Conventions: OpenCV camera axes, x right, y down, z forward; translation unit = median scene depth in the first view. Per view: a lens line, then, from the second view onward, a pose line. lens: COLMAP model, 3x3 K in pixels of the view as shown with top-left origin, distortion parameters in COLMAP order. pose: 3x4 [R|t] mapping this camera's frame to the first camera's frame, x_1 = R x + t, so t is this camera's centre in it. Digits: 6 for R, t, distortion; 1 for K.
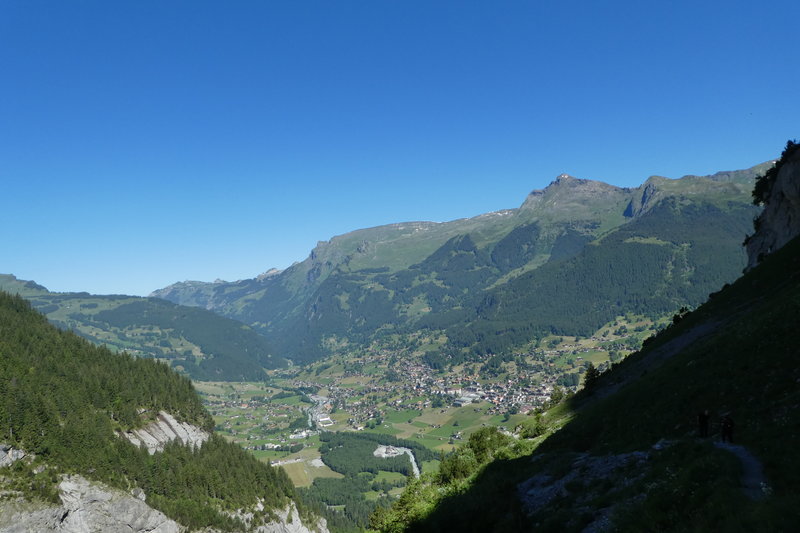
lens RADIAL K [[568.5, 0, 400.0], [0, 568.5, 266.5], [0, 0, 1]] dist [-0.024617, 0.005752]
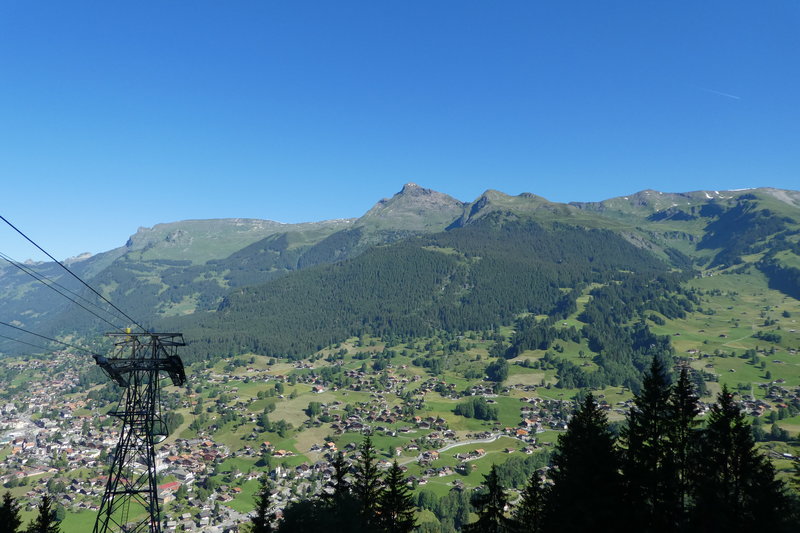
lens RADIAL K [[568.5, 0, 400.0], [0, 568.5, 266.5], [0, 0, 1]] dist [-0.024617, 0.005752]
pose [[0.979757, 0.122803, 0.158100, 0.168430], [-0.116738, 0.992044, -0.047130, 0.013924], [-0.162630, 0.027719, 0.986298, 0.145625]]
